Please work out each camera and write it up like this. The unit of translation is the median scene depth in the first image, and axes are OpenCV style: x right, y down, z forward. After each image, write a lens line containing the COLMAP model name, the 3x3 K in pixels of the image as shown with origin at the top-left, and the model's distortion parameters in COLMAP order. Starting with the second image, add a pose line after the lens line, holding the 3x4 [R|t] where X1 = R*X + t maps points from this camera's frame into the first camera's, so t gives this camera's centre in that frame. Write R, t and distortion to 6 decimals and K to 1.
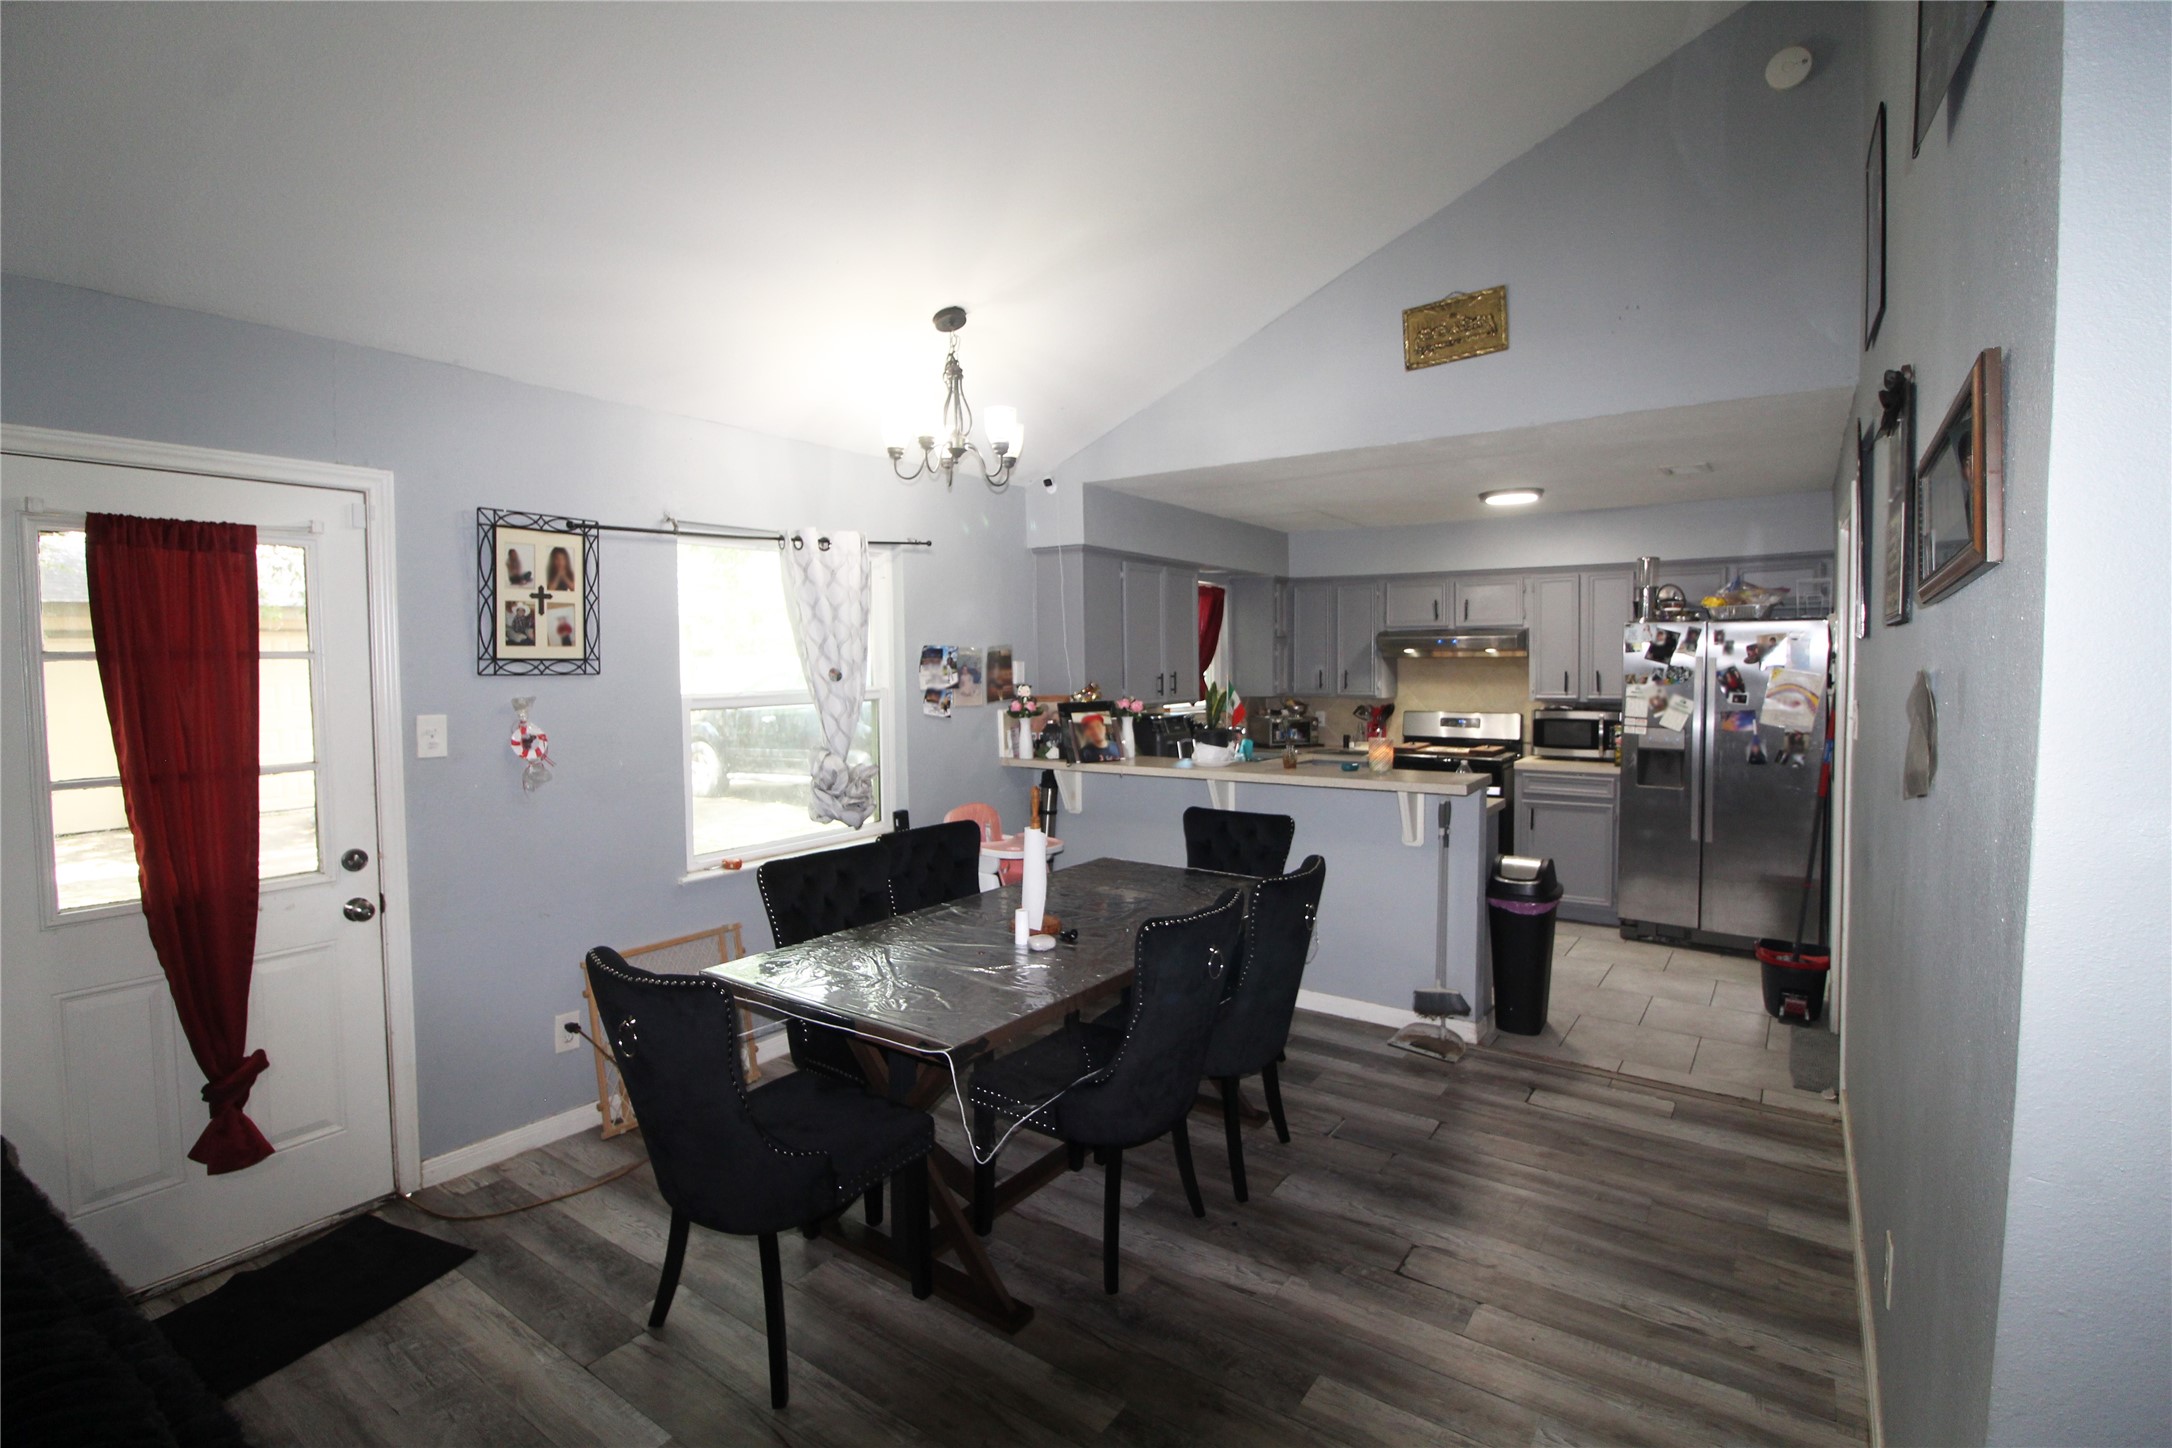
lens RADIAL K [[1043.7, 0, 1087.2], [0, 1043.7, 713.3], [0, 0, 1]] dist [-0.002097, -0.001281]
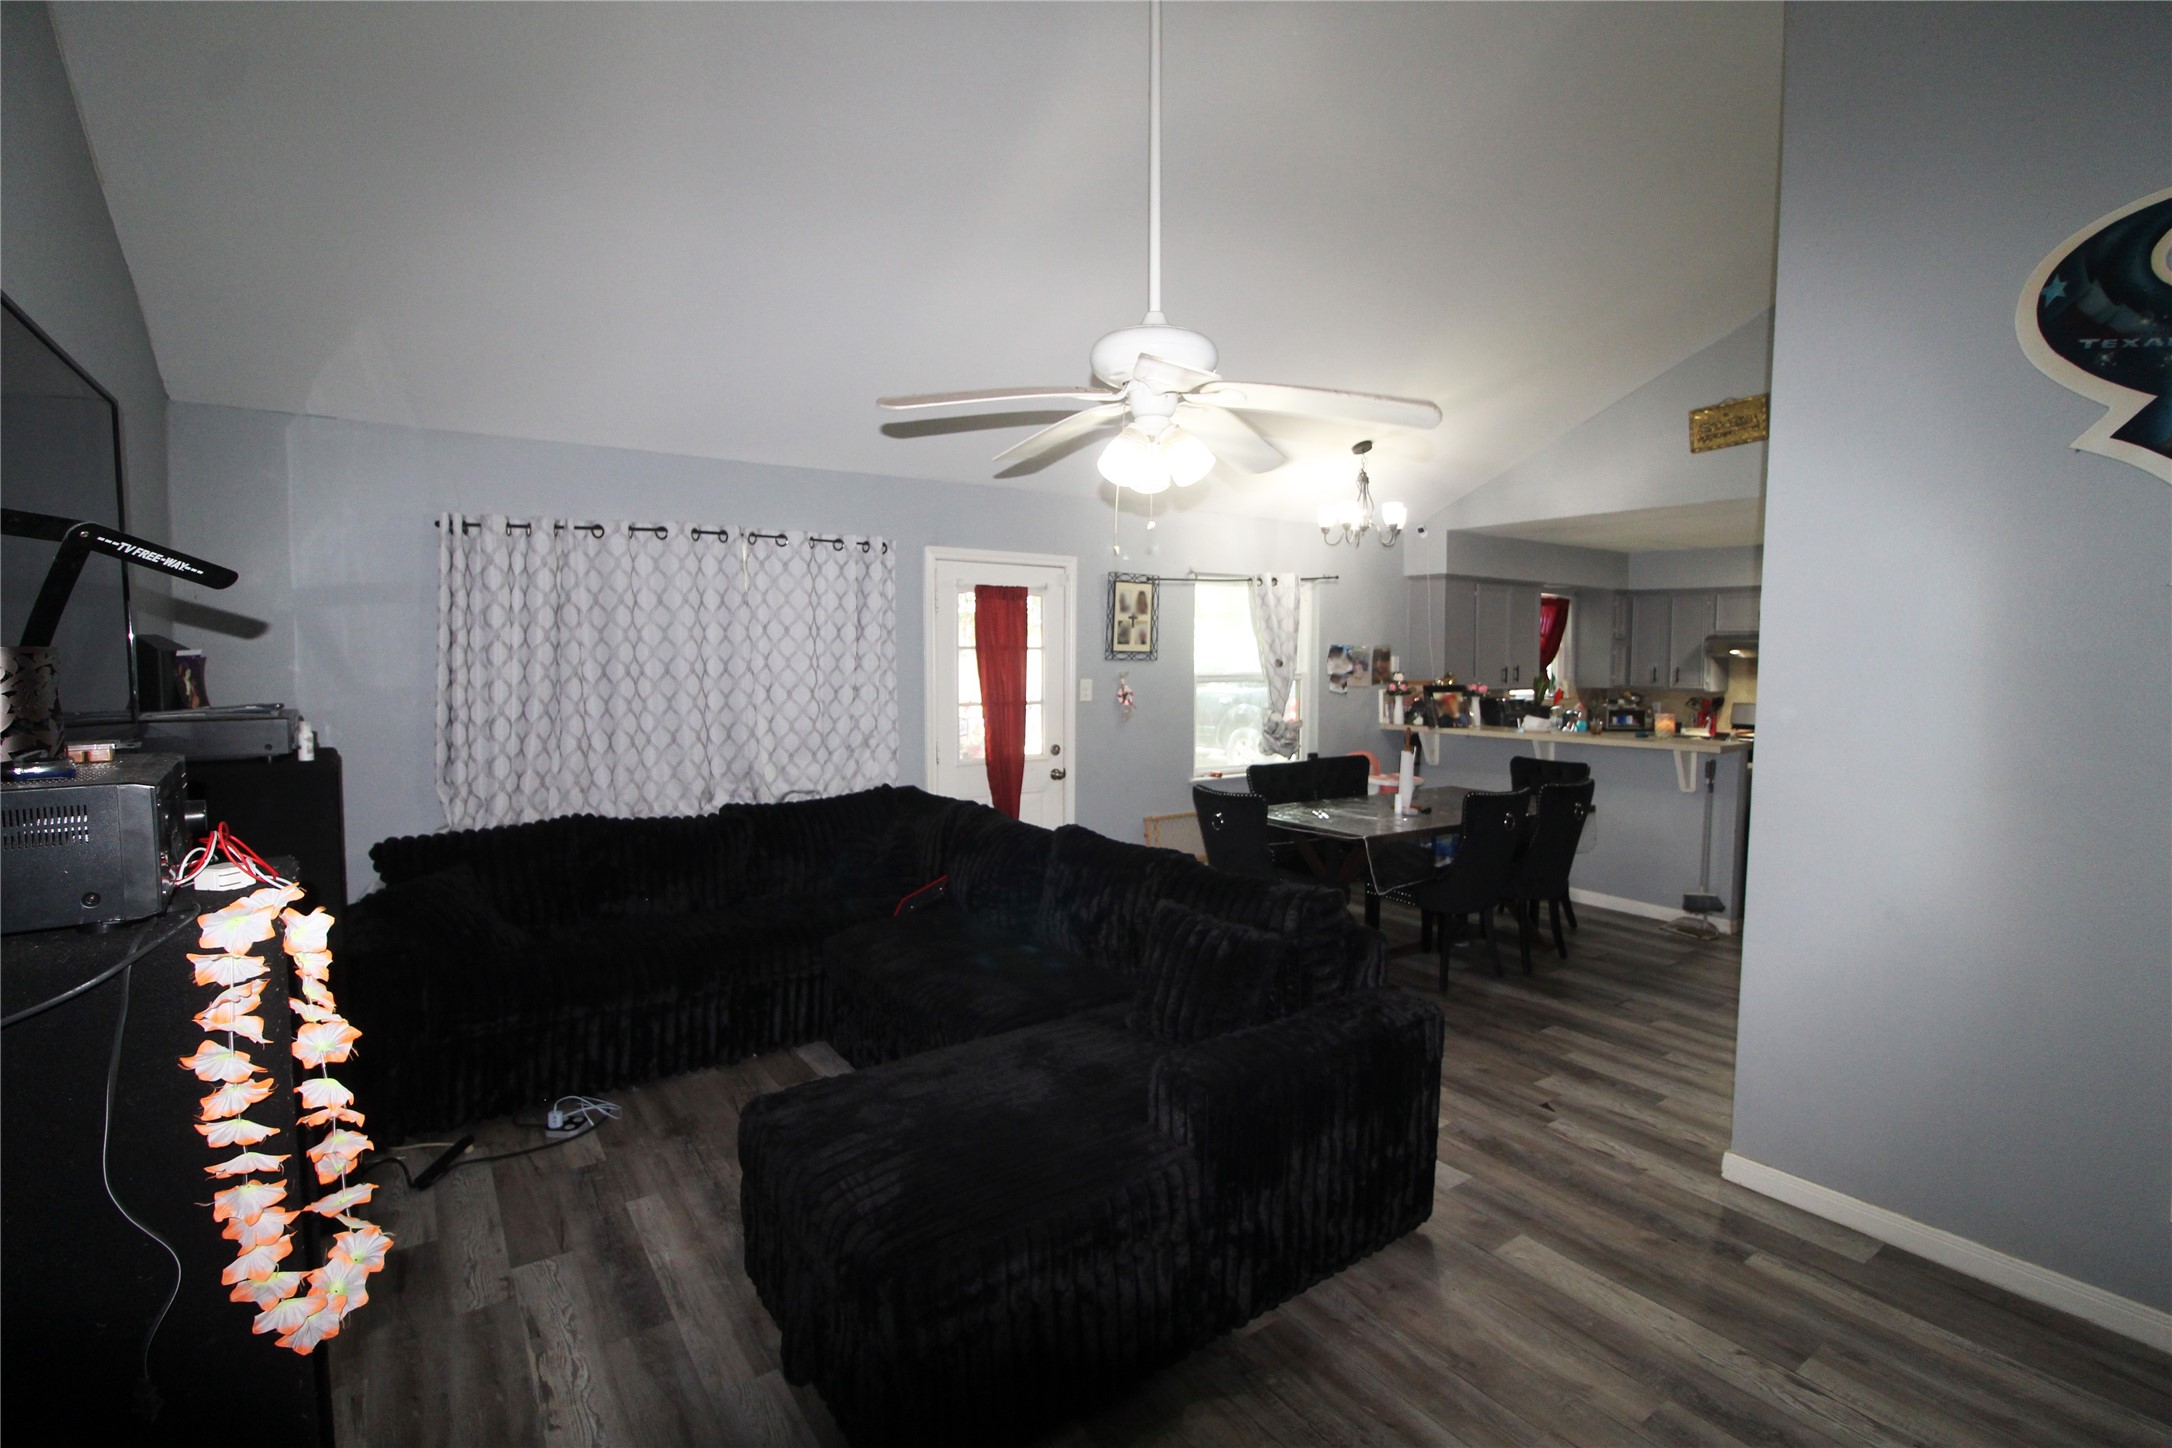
lens RADIAL K [[1043.7, 0, 1077.8], [0, 1043.7, 716.8], [0, 0, 1]] dist [-0.002097, -0.001281]
pose [[0.939768, 0.032099, -0.340303, 0.017585], [-0.029125, 0.999480, 0.013845, 0.031894], [0.340570, -0.003100, 0.940214, -0.602360]]
